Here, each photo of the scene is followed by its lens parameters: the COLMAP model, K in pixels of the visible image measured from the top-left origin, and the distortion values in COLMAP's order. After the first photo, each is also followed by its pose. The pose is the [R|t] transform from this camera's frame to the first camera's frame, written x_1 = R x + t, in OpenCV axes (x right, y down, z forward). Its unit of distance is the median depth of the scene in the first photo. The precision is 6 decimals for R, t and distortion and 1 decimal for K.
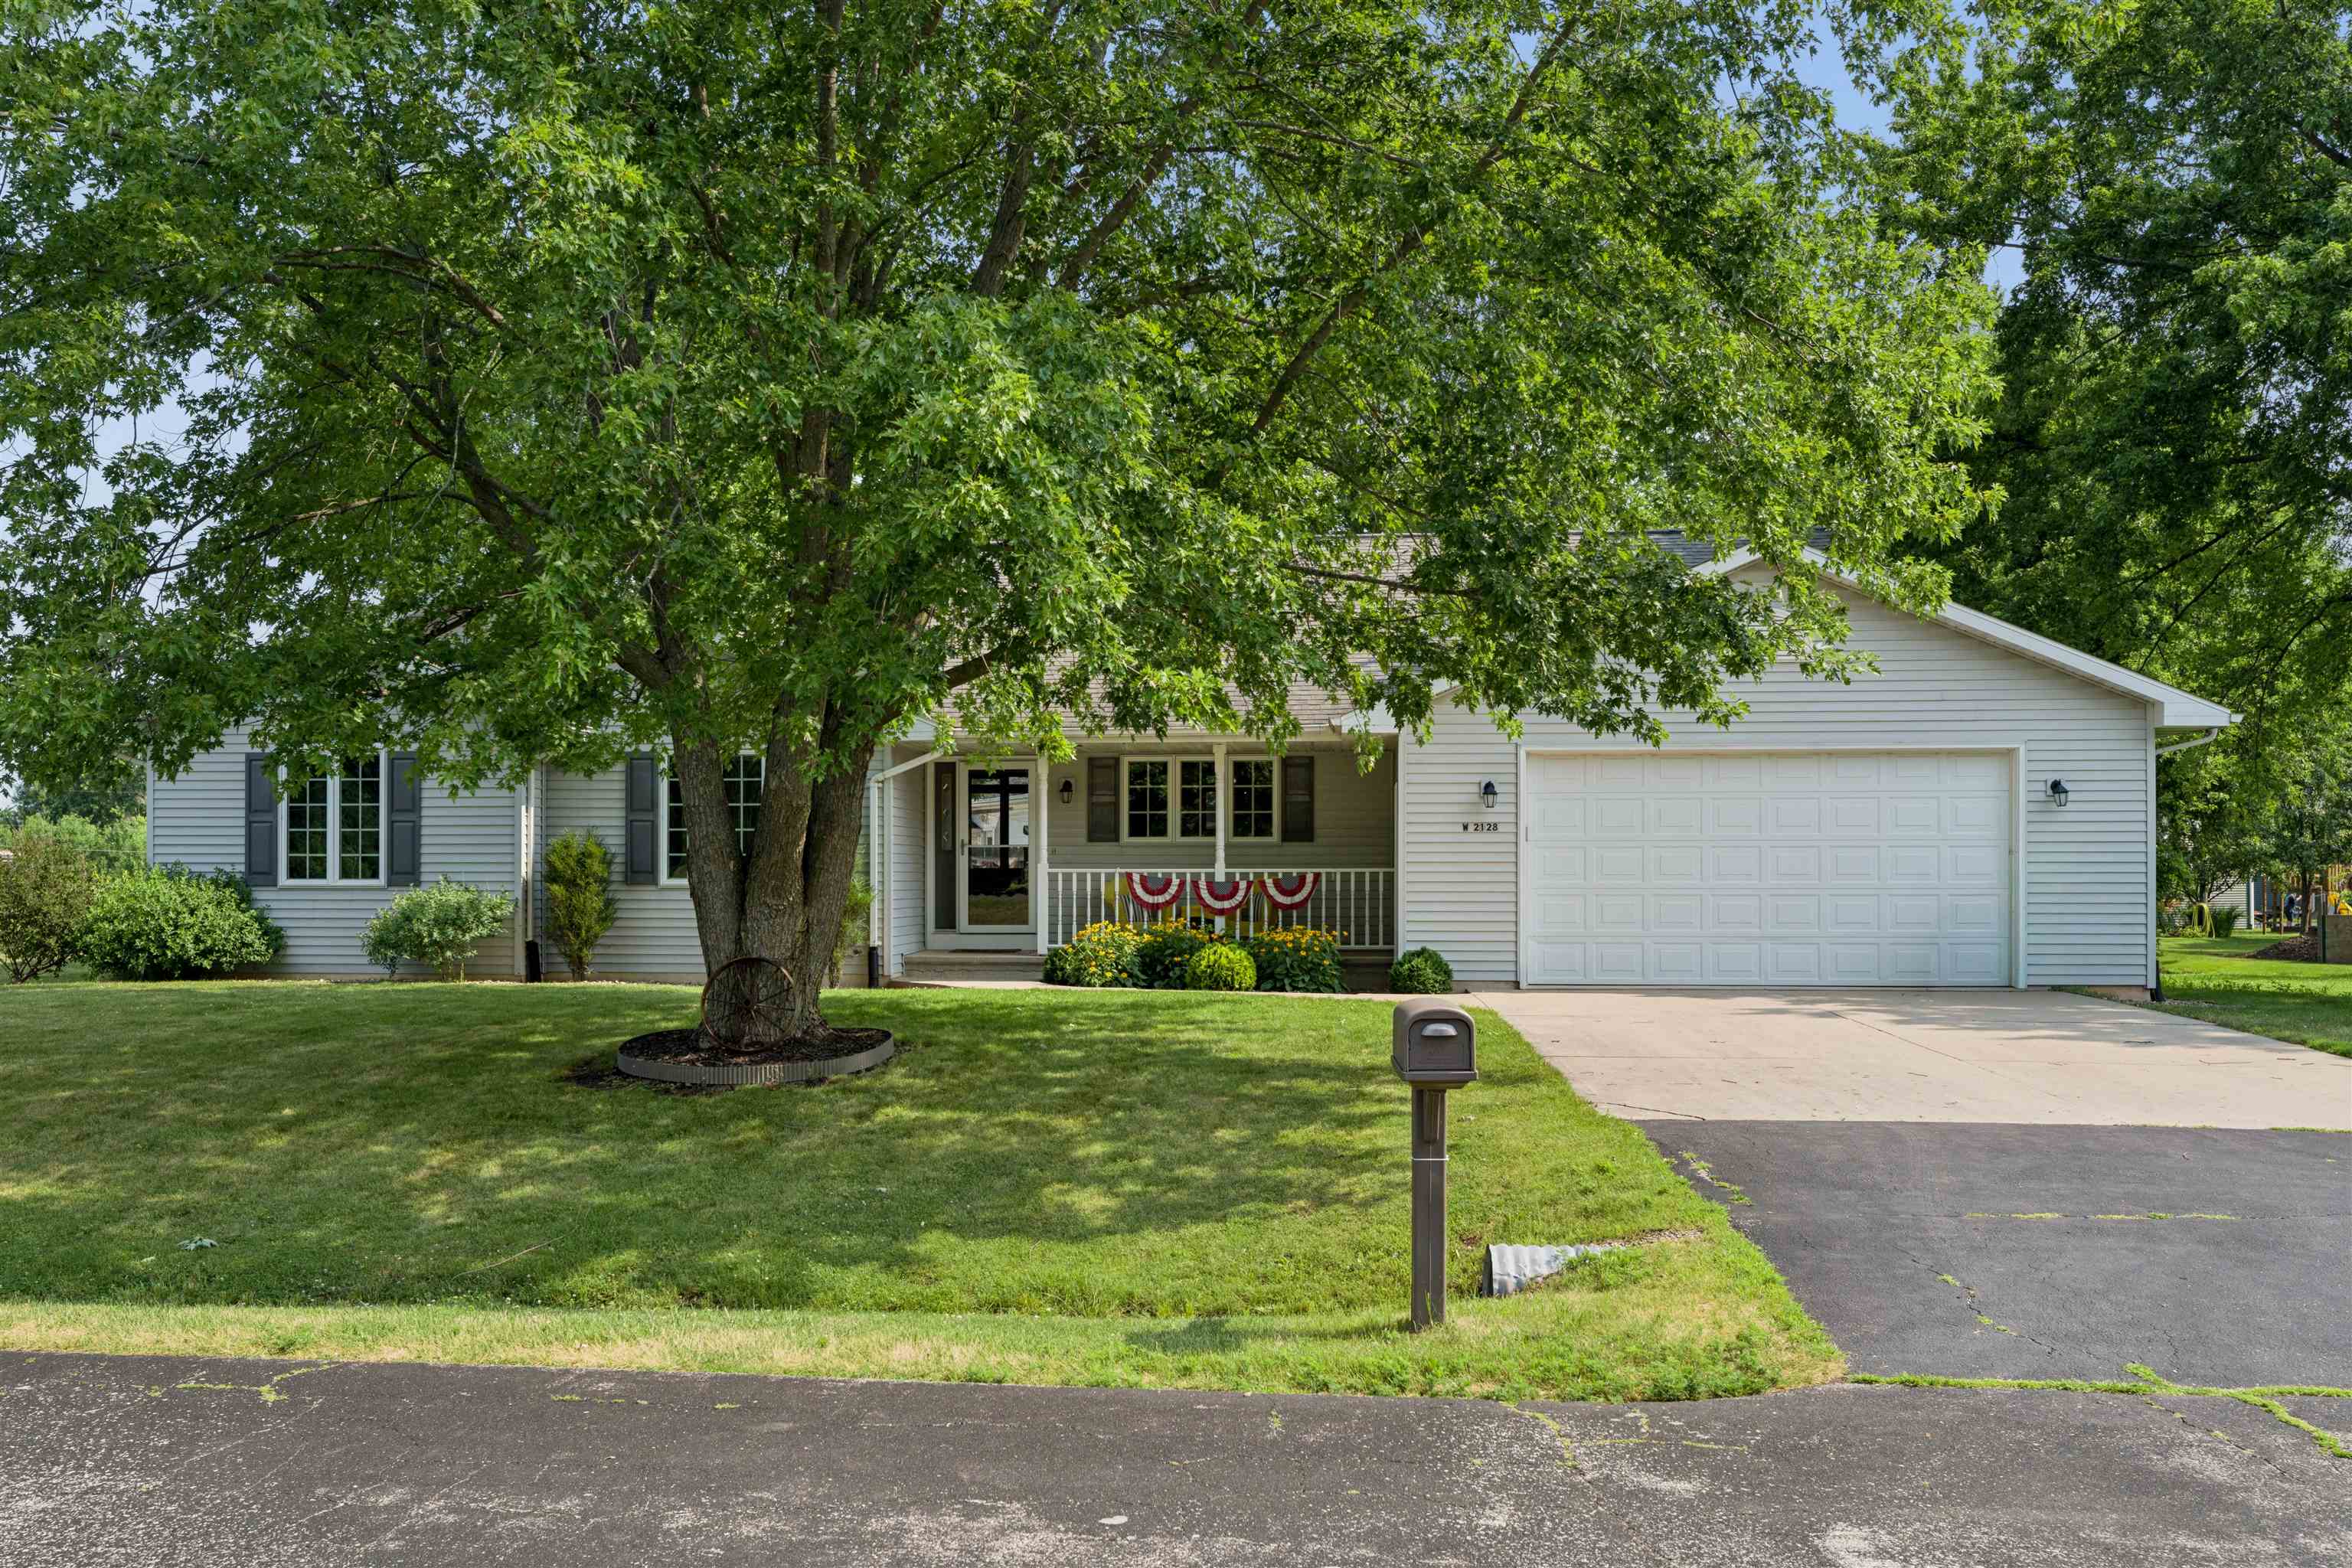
lens RADIAL K [[1898.9, 0, 1175.0], [0, 1898.9, 788.8], [0, 0, 1]] dist [-0.013724, 0.012106]
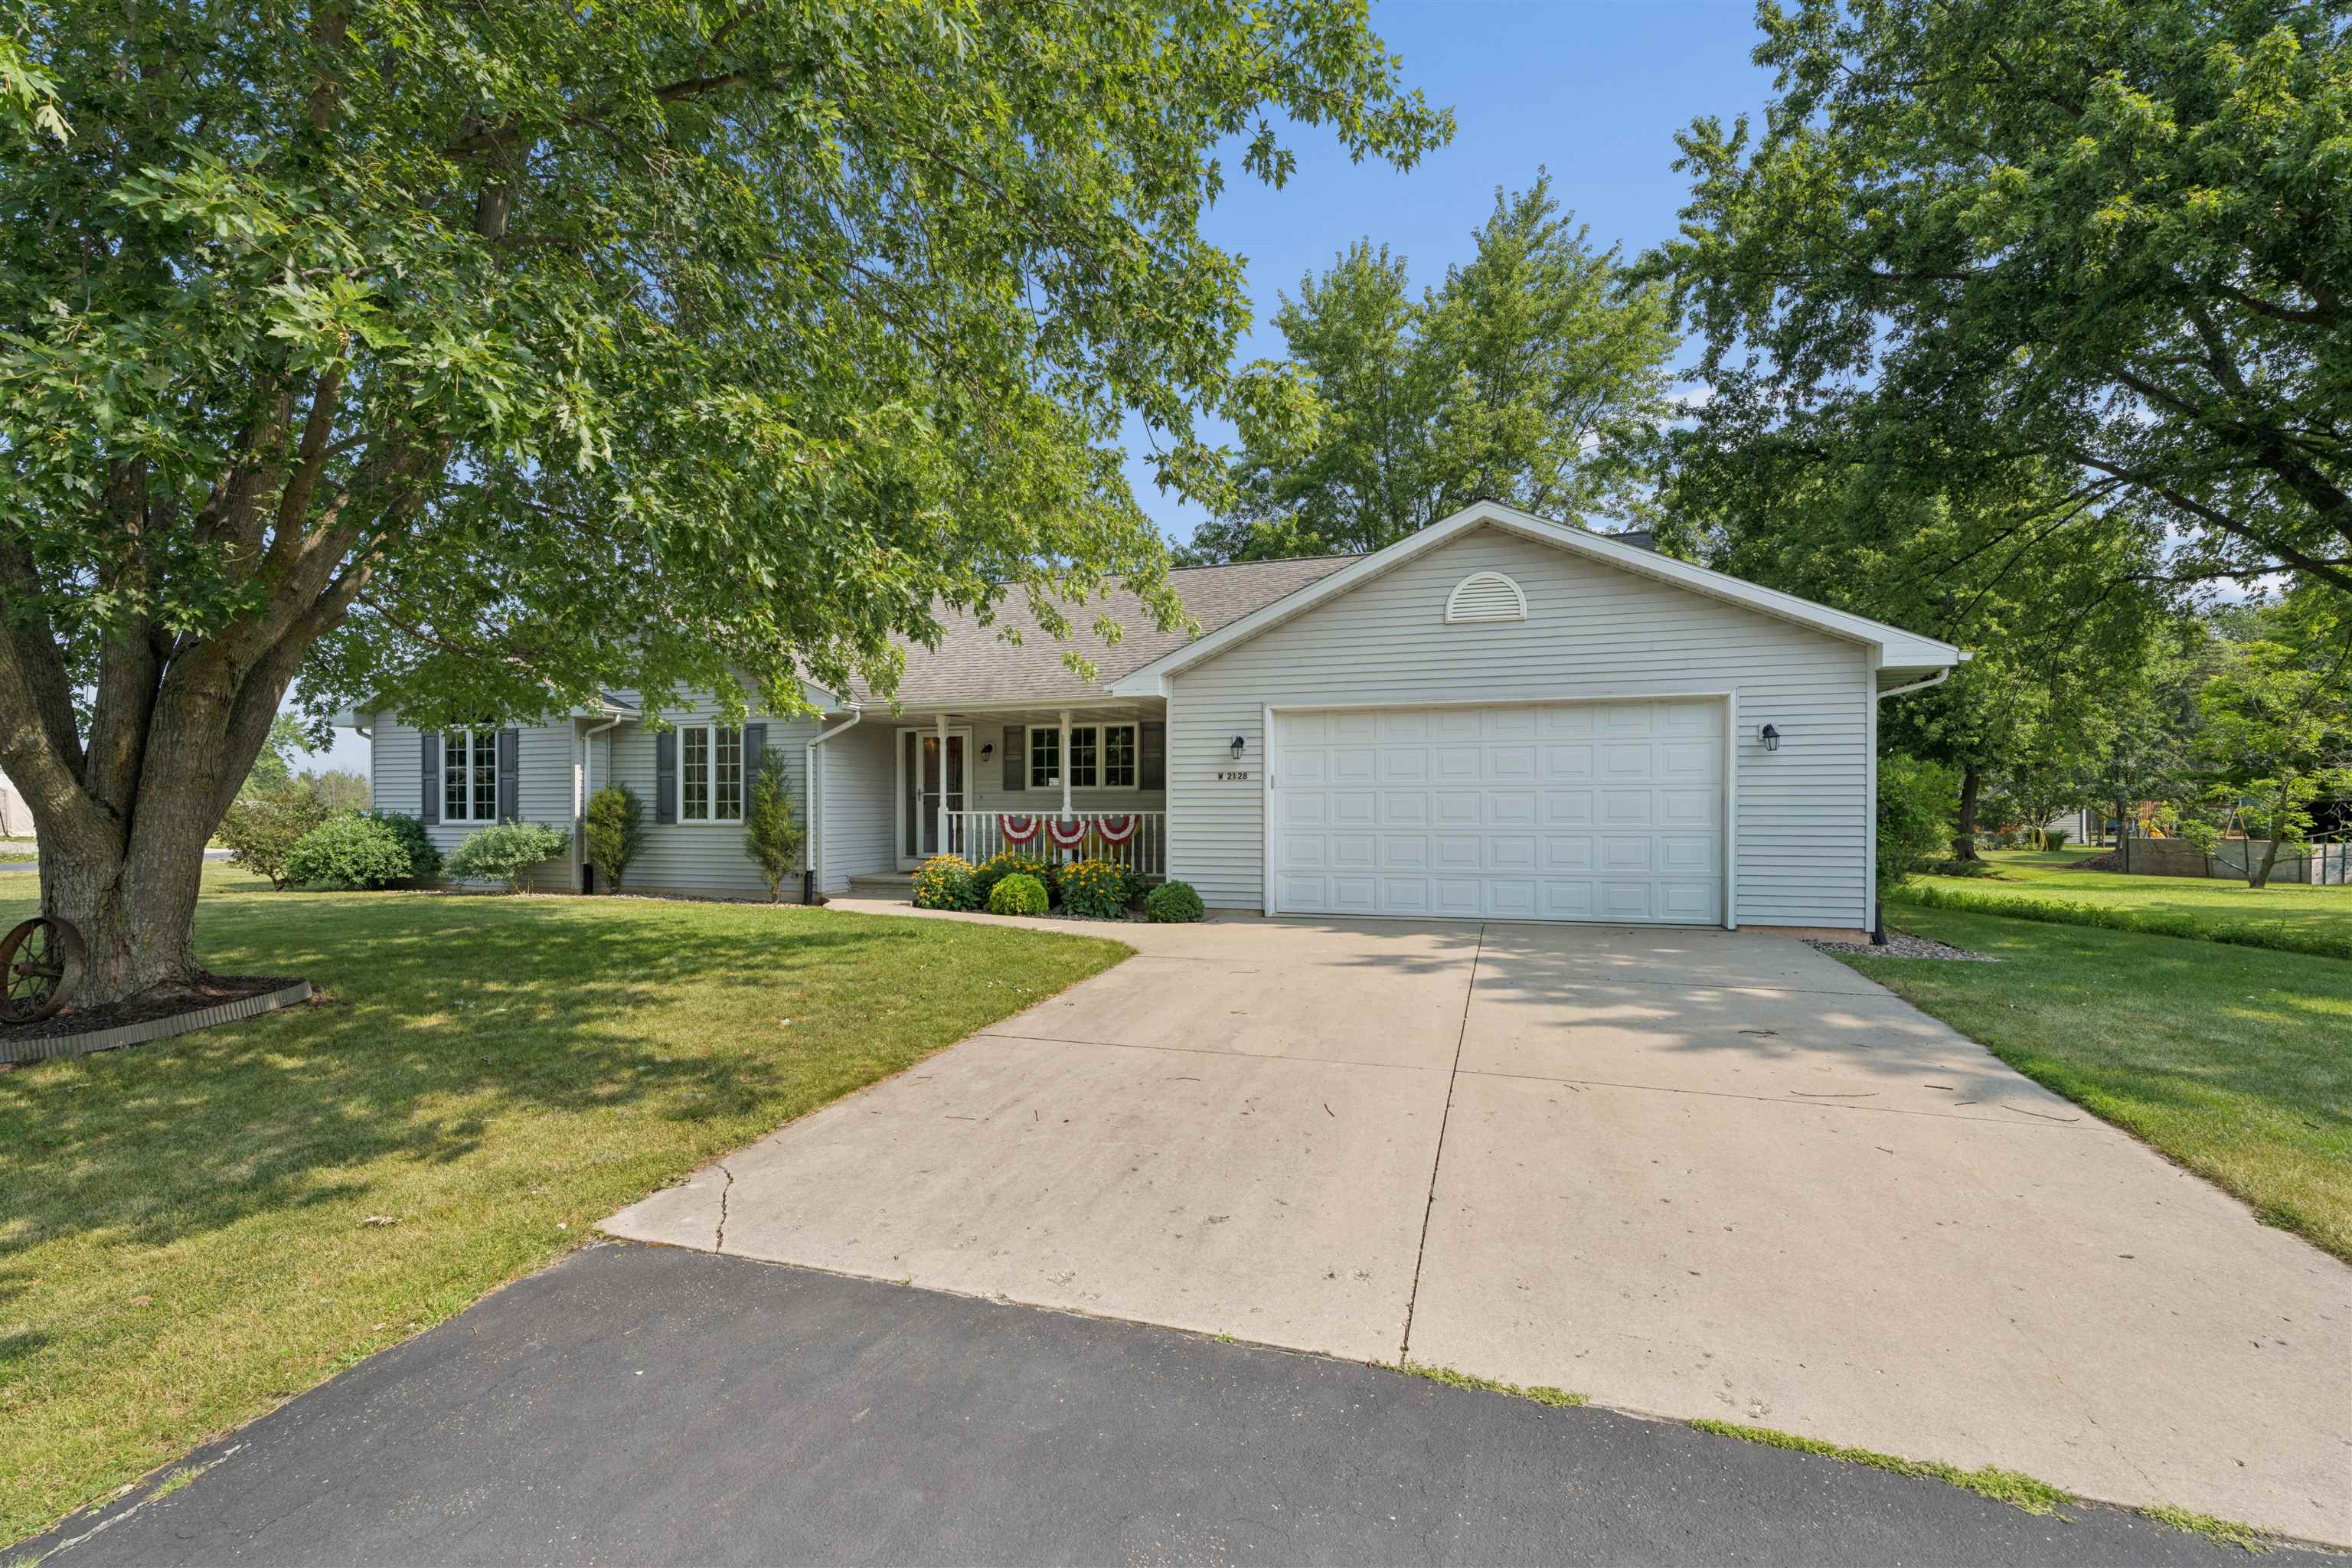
lens RADIAL K [[1052.3, 0, 1175.9], [0, 1052.3, 789.5], [0, 0, 1]] dist [0.000881, -0.000645]
pose [[0.980536, -0.005258, -0.196269, 0.231854], [0.010579, 0.999604, 0.026072, 0.010425], [0.196054, -0.027641, 0.980204, 0.336428]]
